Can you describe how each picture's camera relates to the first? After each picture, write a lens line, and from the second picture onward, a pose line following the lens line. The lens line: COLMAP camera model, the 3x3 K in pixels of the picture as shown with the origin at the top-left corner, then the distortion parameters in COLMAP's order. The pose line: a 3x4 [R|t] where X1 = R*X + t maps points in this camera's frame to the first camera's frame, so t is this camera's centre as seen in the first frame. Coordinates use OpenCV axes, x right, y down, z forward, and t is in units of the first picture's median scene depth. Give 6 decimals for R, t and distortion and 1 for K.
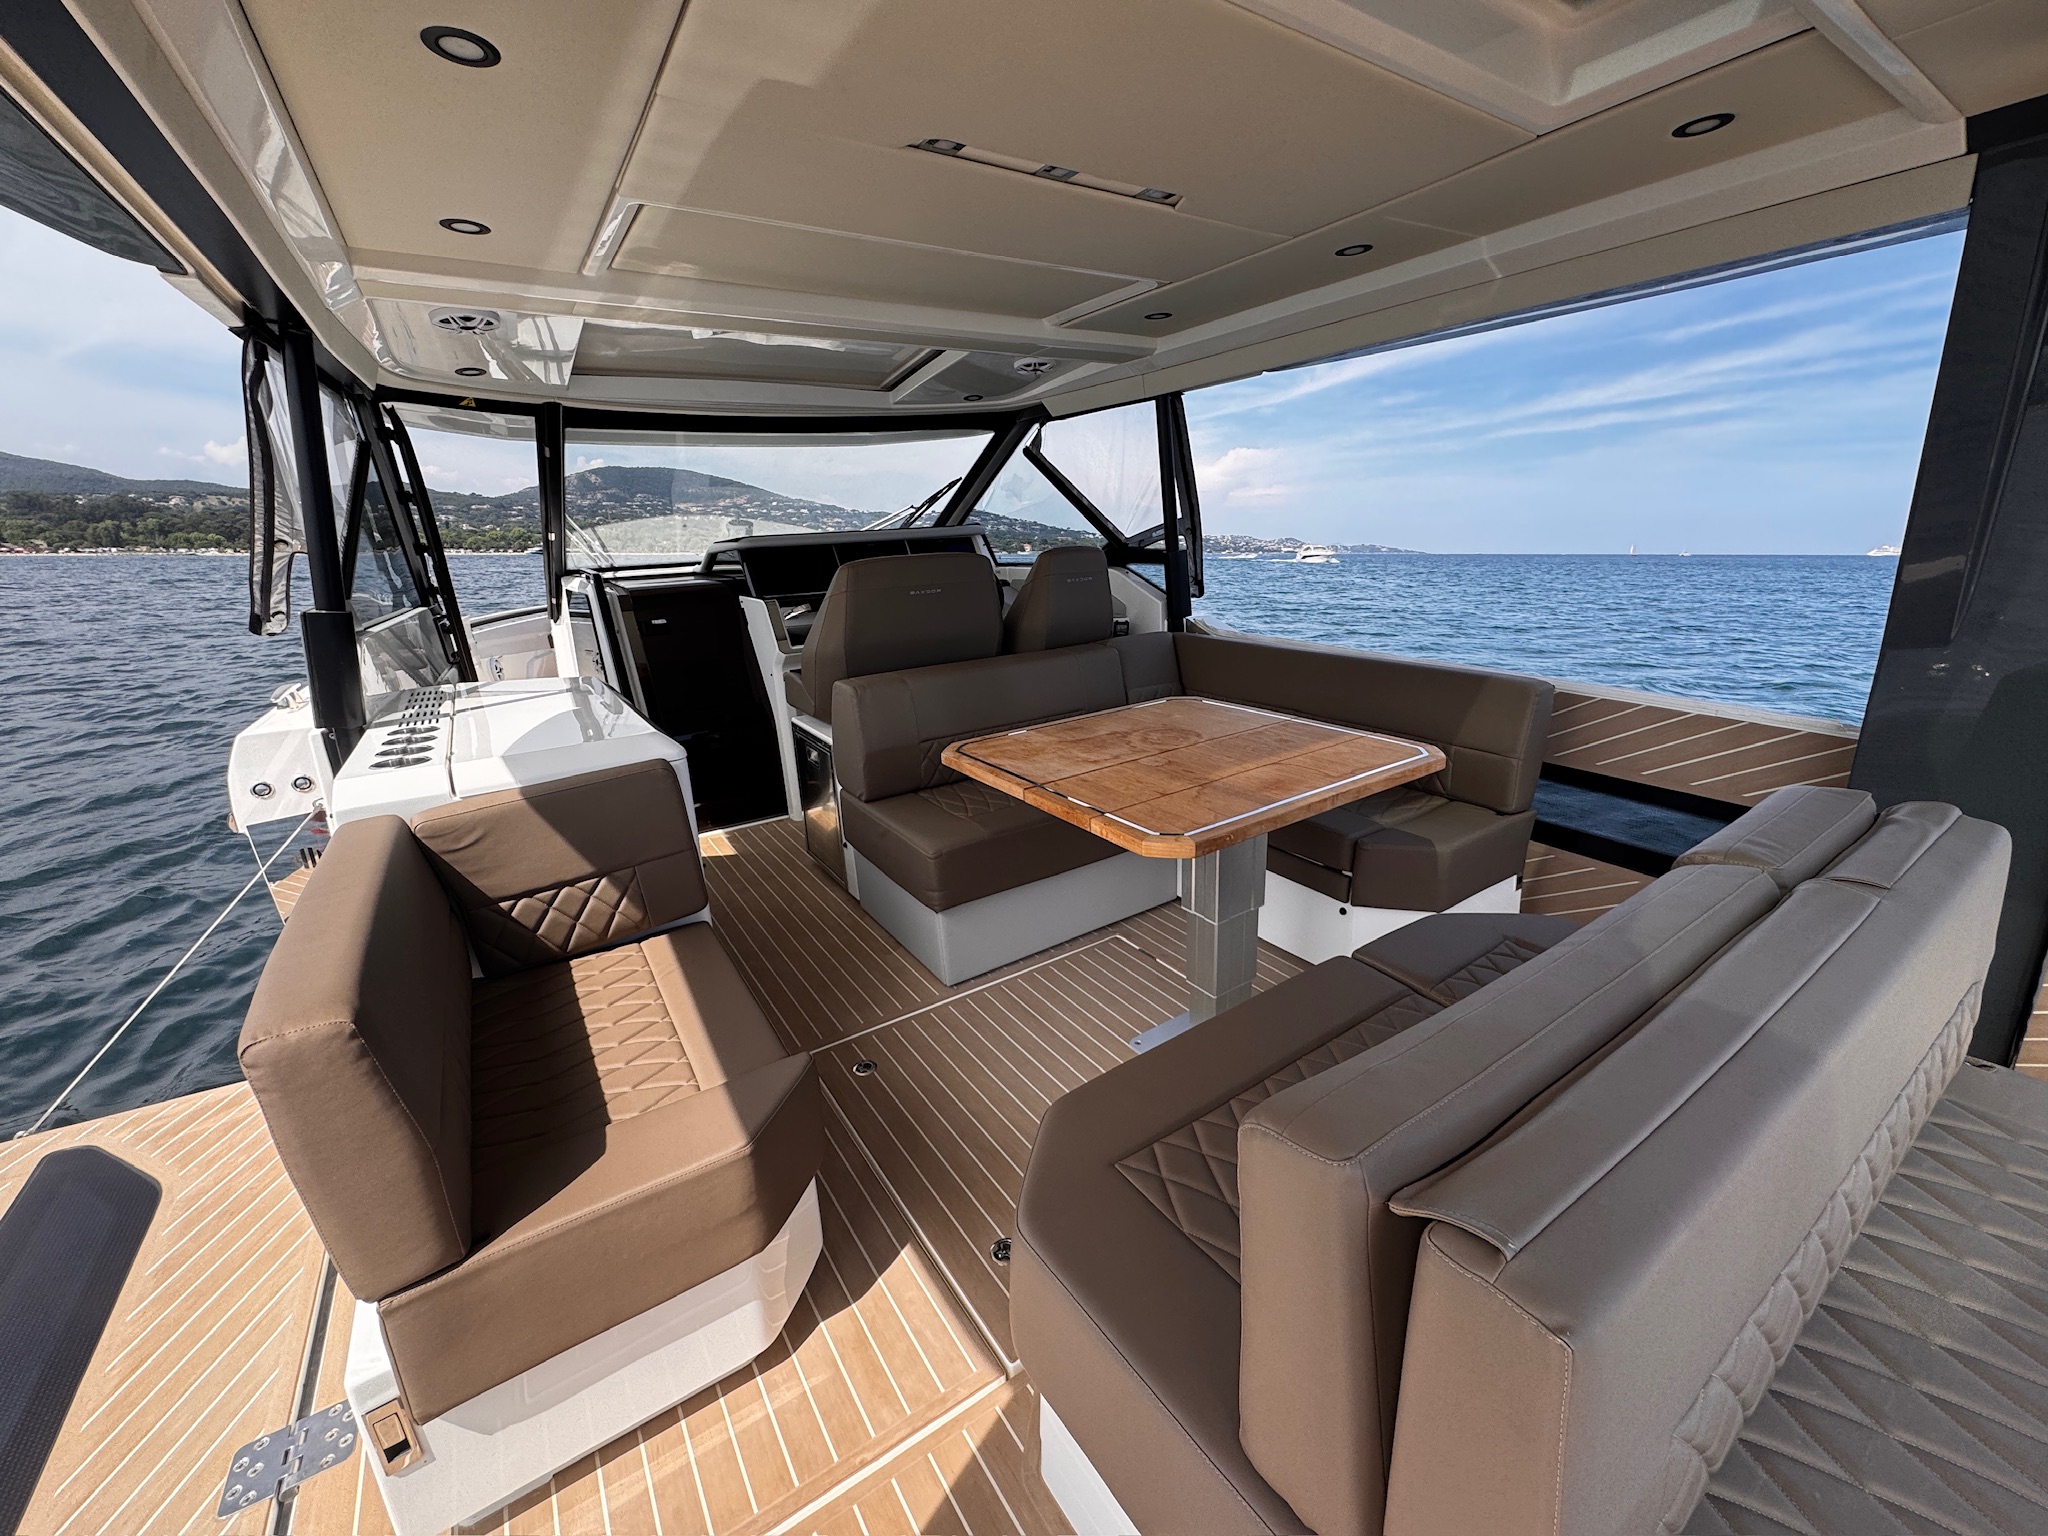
lens RADIAL K [[819.5, 0, 1024.5], [0, 819.5, 765.9], [0, 0, 1]] dist [-0.002604, 0.000284]
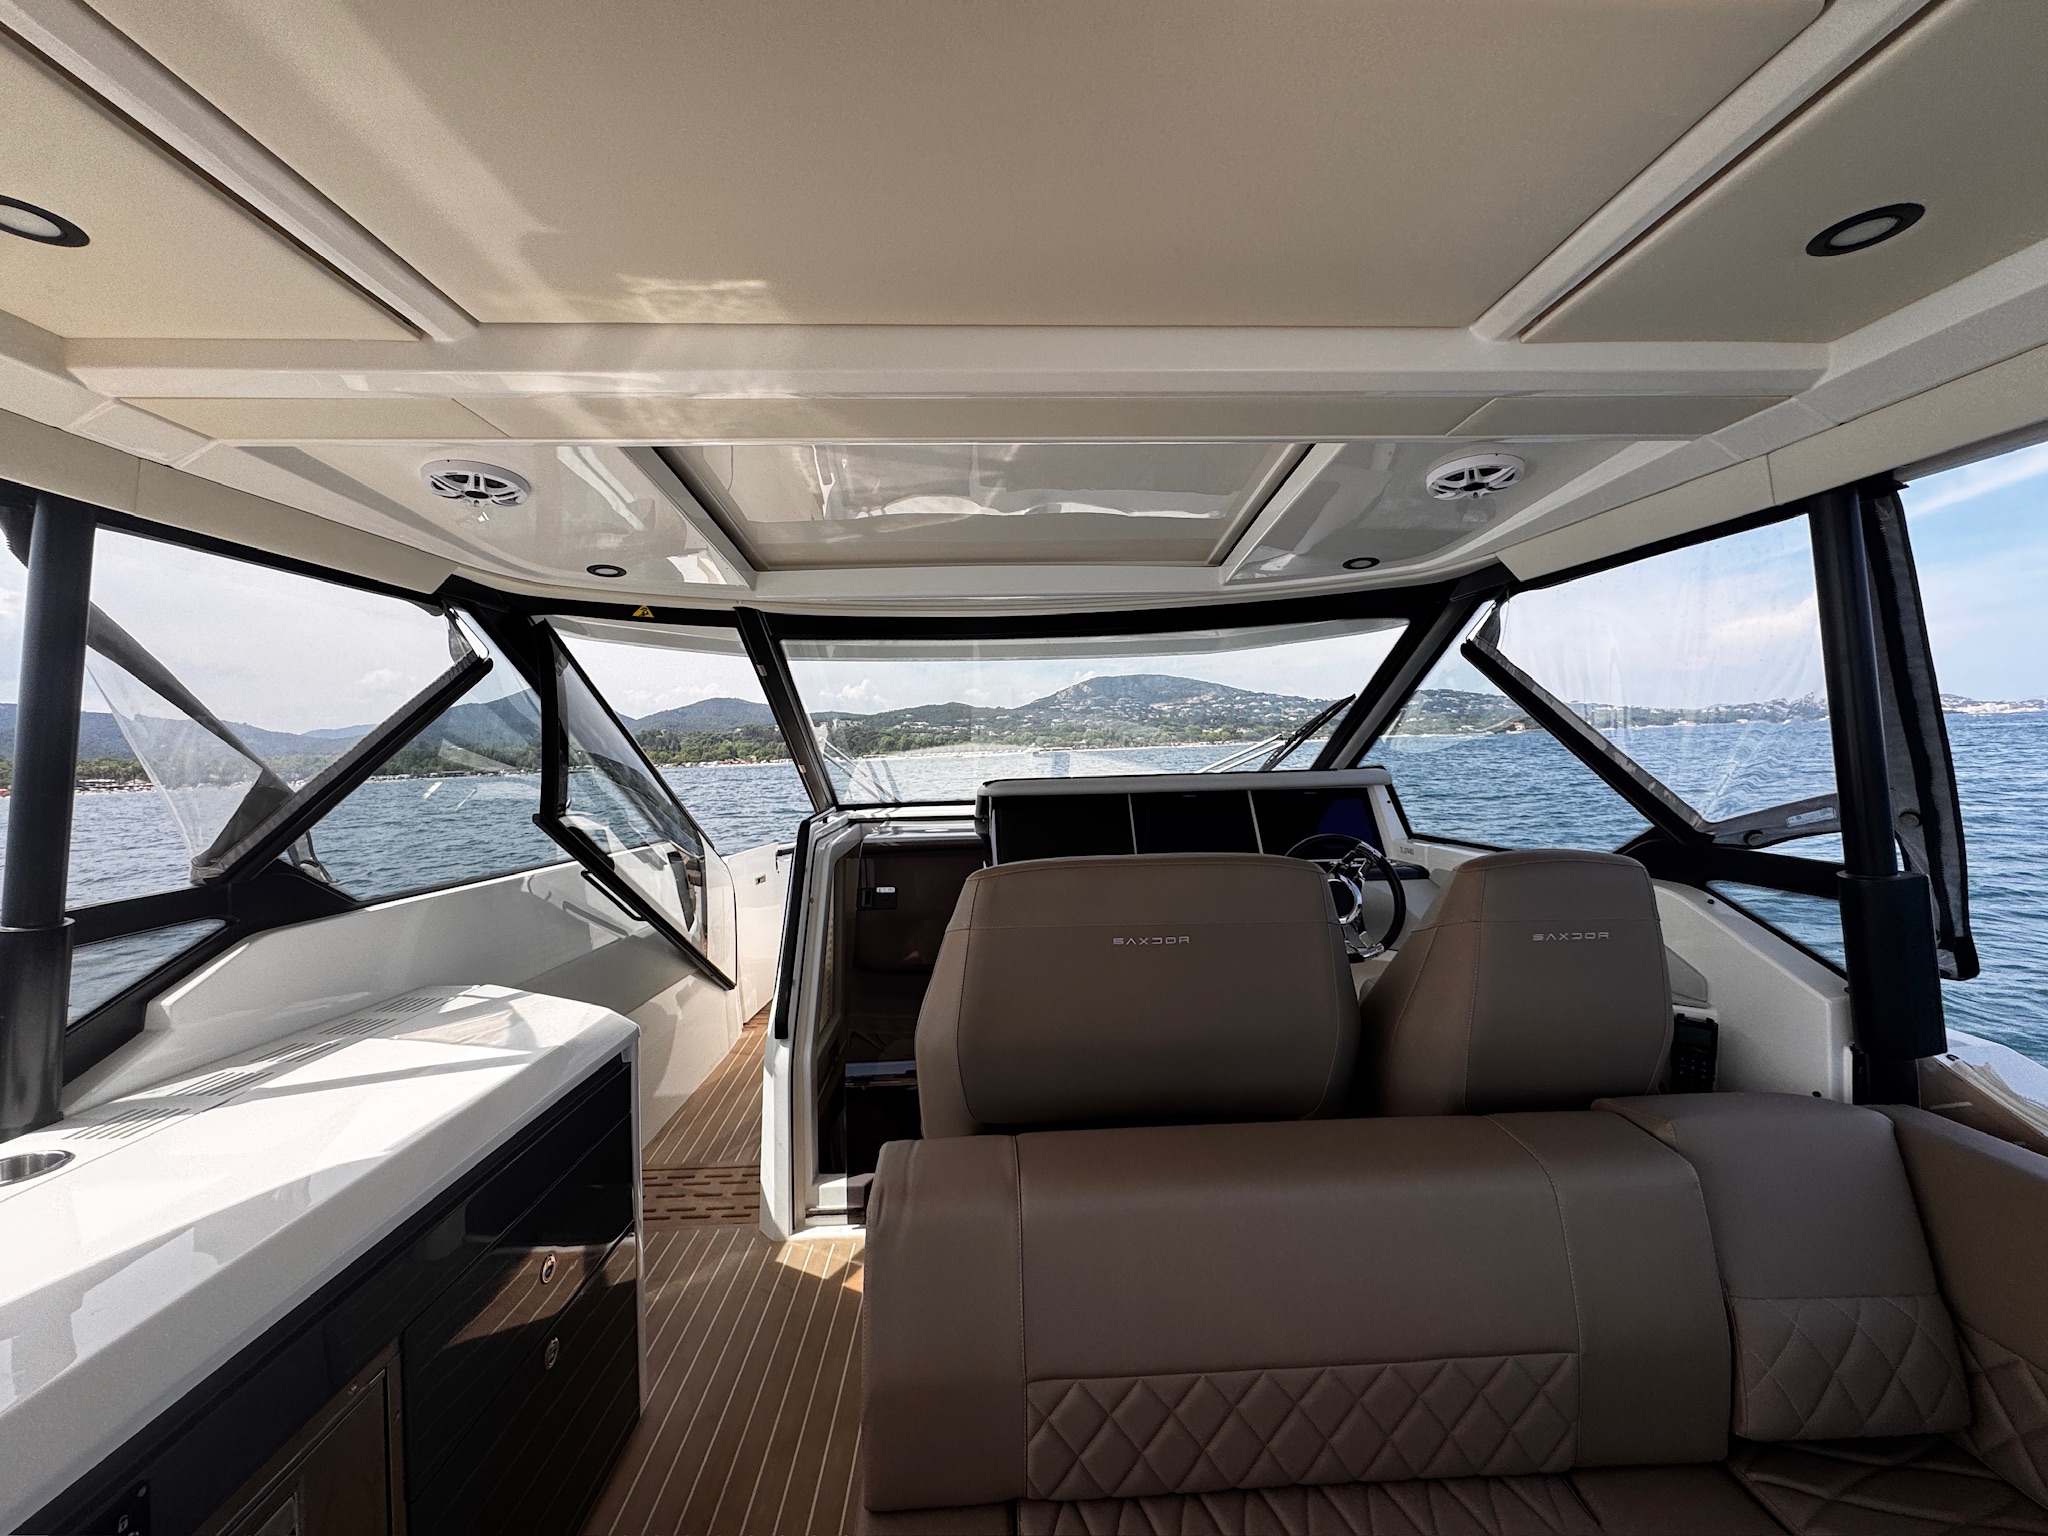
lens RADIAL K [[819.5, 0, 1024.5], [0, 819.5, 765.9], [0, 0, 1]] dist [-0.002604, 0.000284]
pose [[0.854709, 0.033721, -0.518011, 0.053238], [-0.161486, 0.965647, -0.203588, -0.223251], [0.493351, 0.257660, 0.830793, 0.629035]]
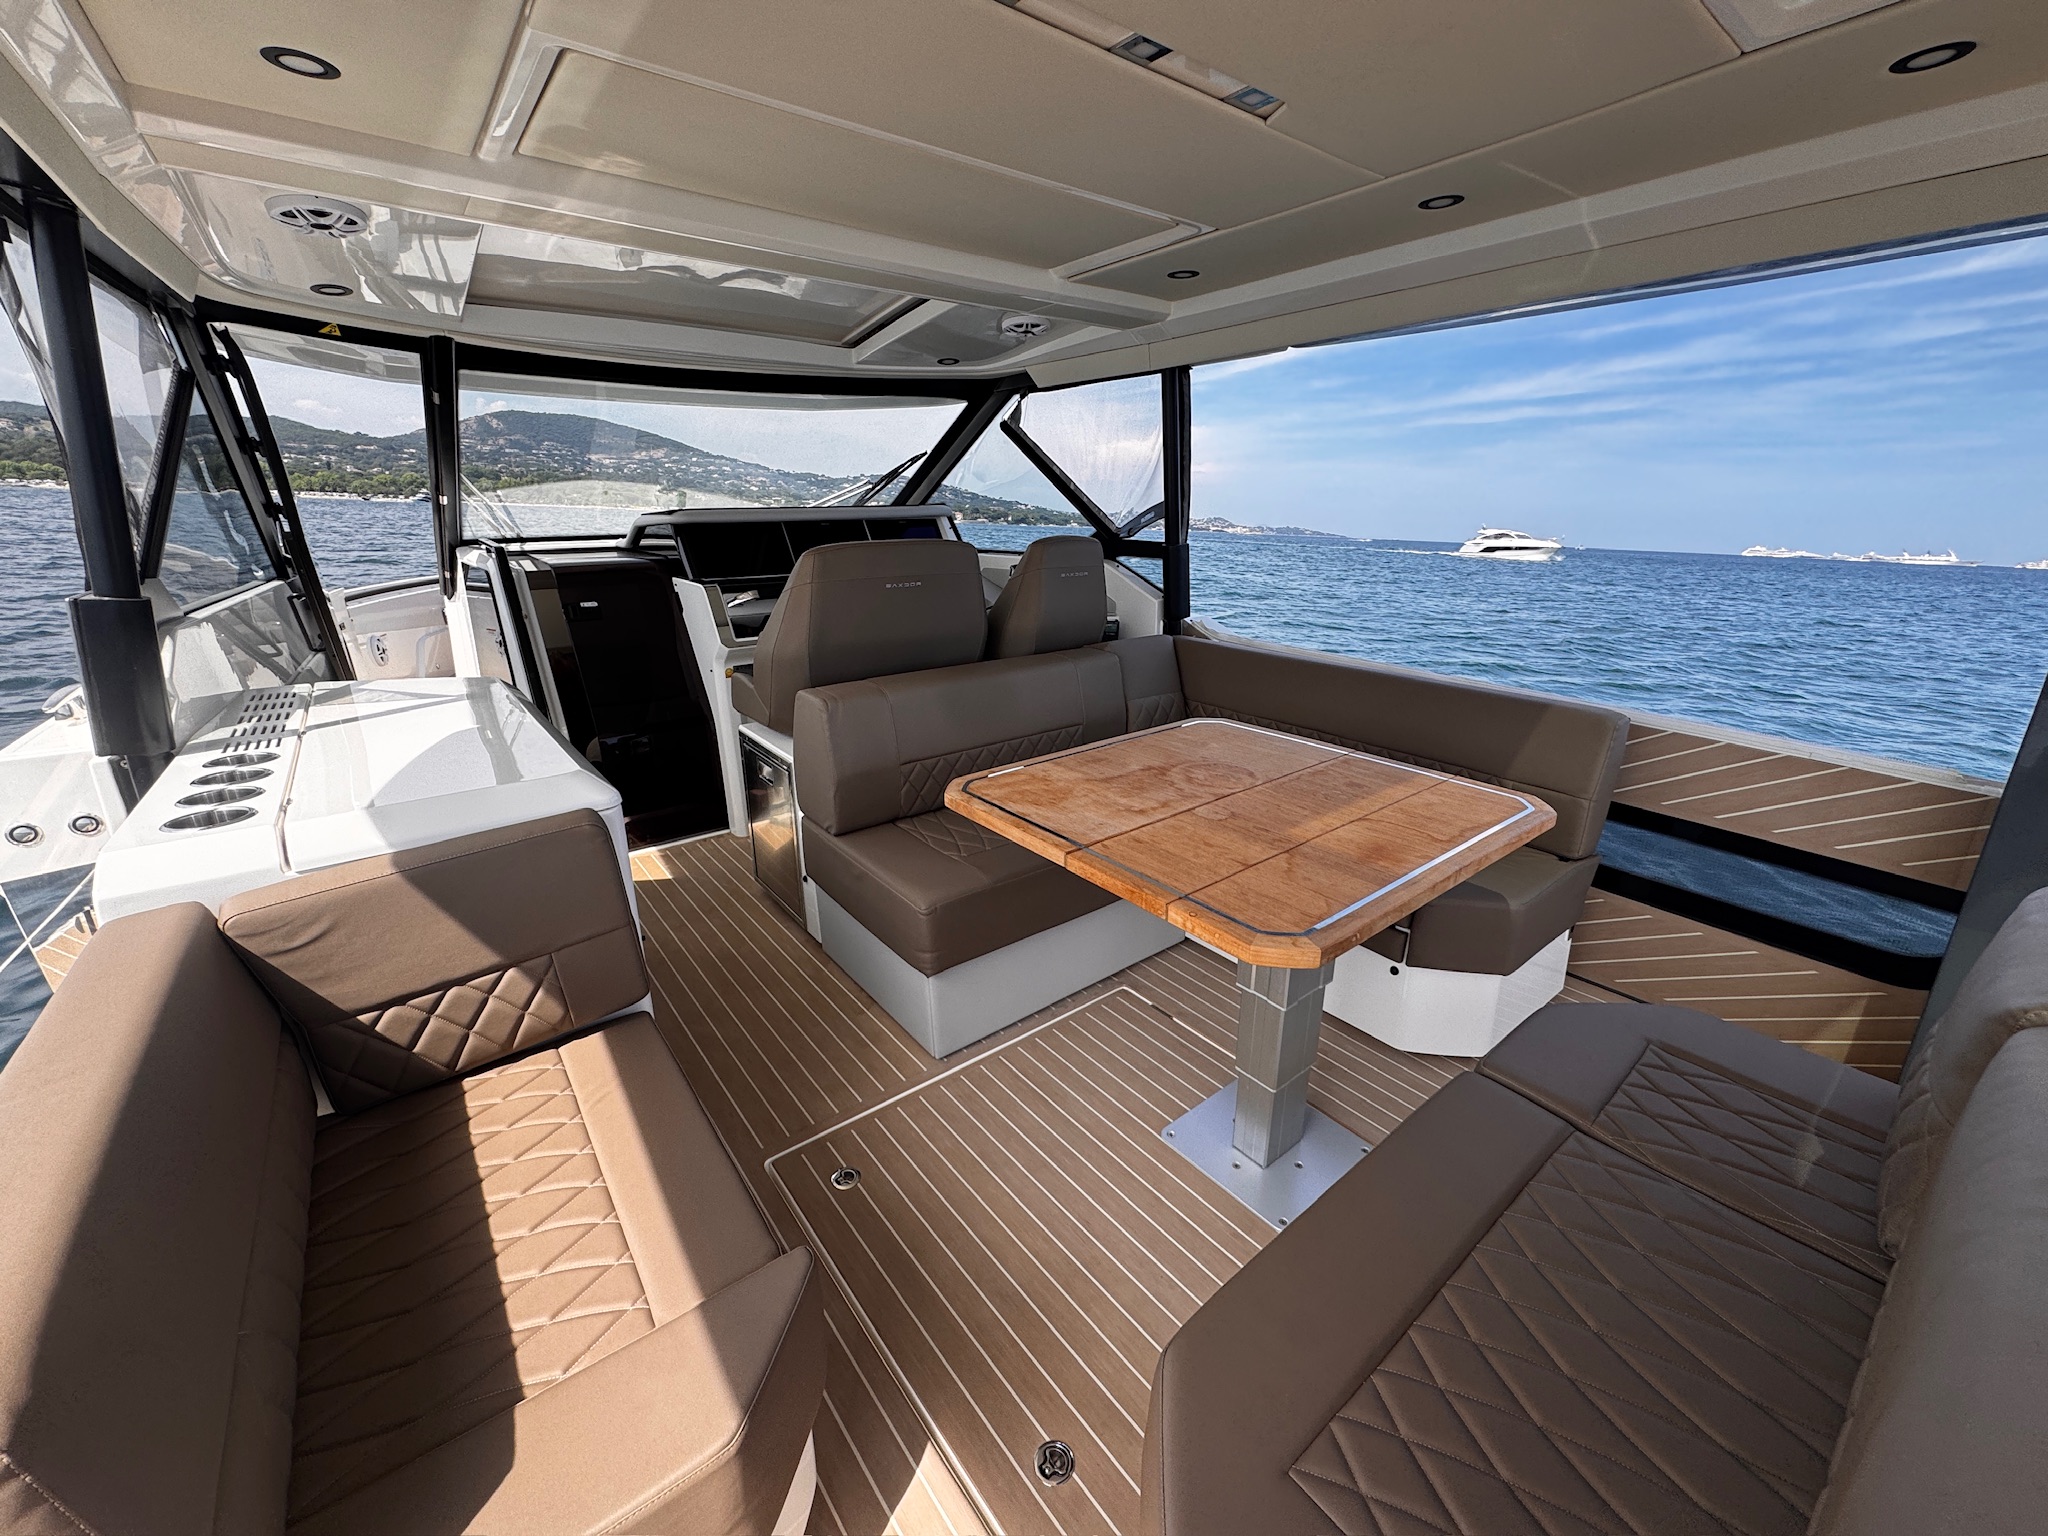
lens RADIAL K [[819.5, 0, 1024.5], [0, 819.5, 765.9], [0, 0, 1]] dist [-0.002604, 0.000284]
pose [[0.996093, 0.011848, 0.087509, -0.074595], [-0.013949, 0.999628, 0.023435, -0.049891], [-0.087199, -0.024564, 0.995888, 0.146397]]
